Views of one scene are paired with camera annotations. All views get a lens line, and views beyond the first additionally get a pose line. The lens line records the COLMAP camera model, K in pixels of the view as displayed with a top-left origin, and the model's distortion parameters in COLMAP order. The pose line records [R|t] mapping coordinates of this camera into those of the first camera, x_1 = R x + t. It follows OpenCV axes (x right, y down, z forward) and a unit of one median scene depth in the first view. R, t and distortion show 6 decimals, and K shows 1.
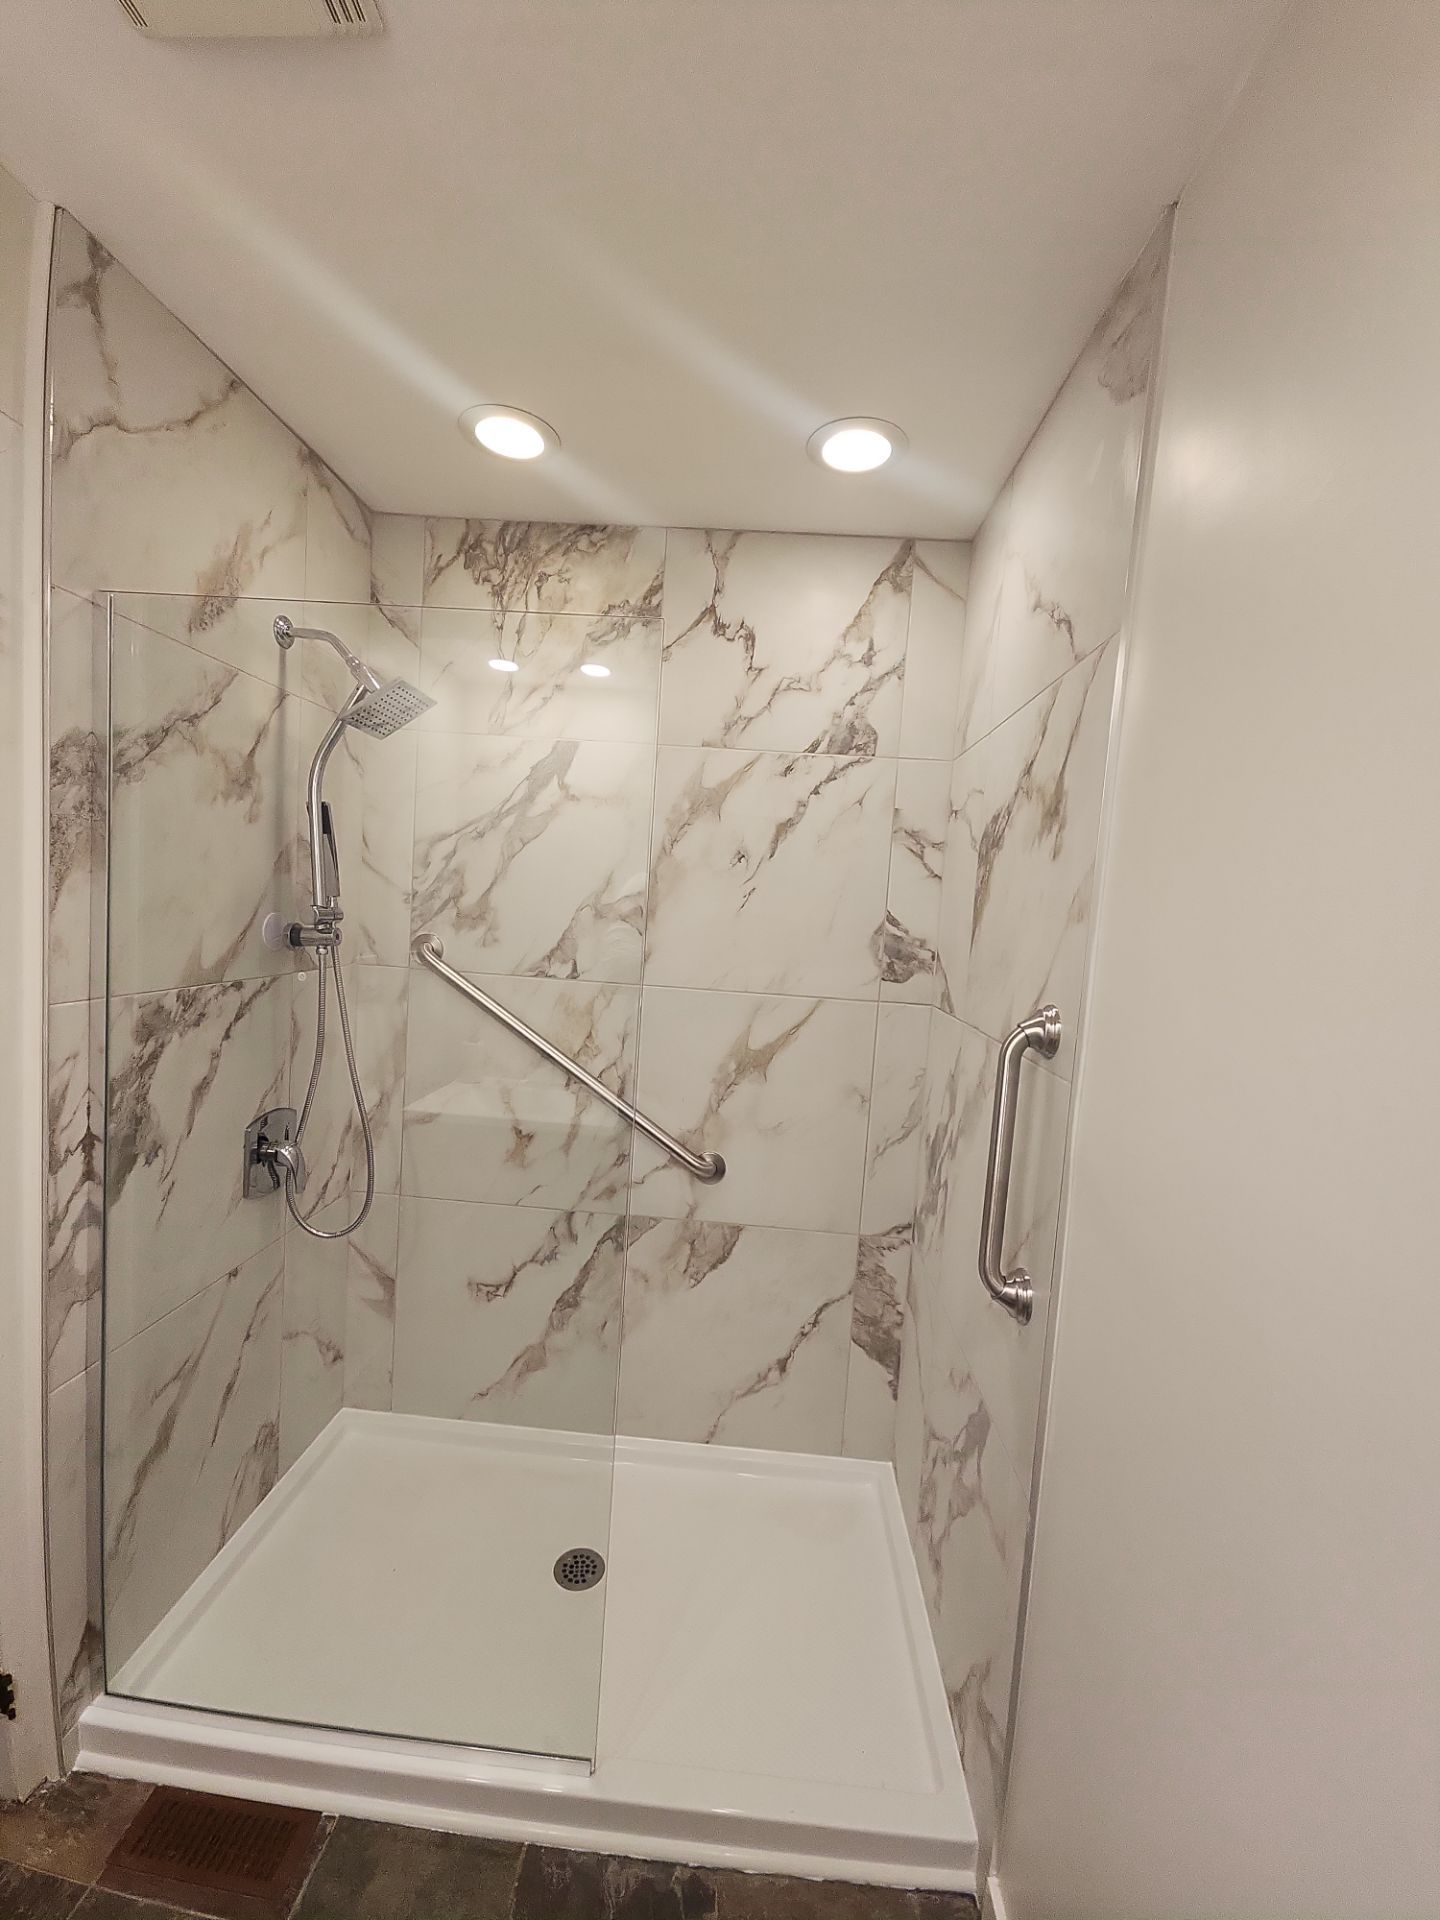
lens RADIAL K [[786.0, 0, 714.0], [0, 786.0, 968.3], [0, 0, 1]] dist [0.016575, -0.007819]
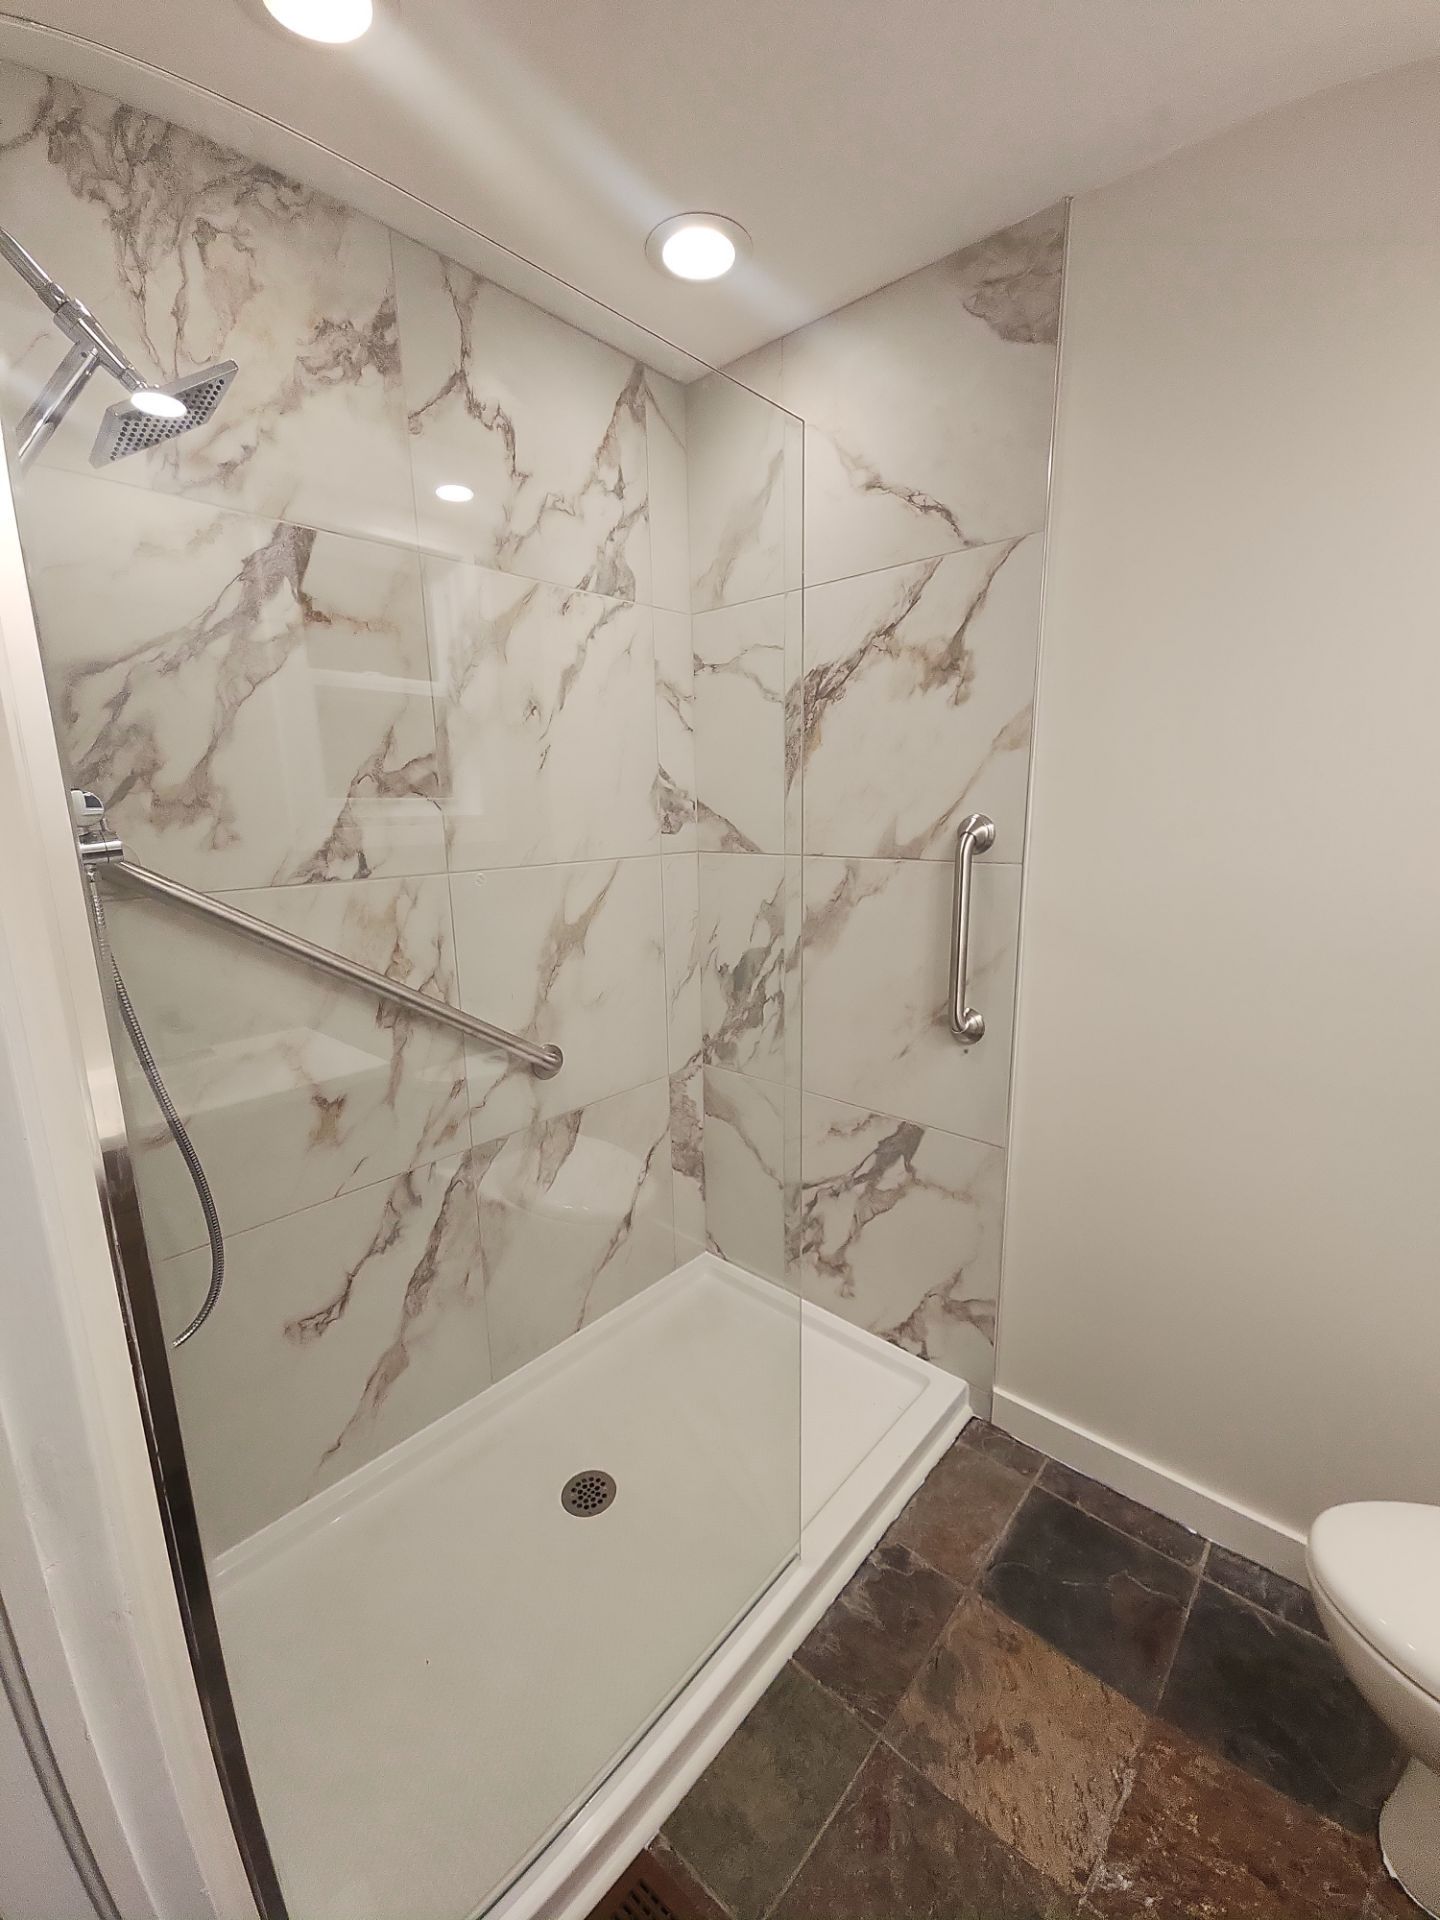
lens RADIAL K [[786.0, 0, 714.0], [0, 786.0, 968.3], [0, 0, 1]] dist [0.016575, -0.007819]
pose [[0.629411, -0.234312, 0.740905, -0.546974], [0.119710, 0.971312, 0.205483, -0.017378], [-0.767796, -0.040639, 0.639404, 0.275366]]
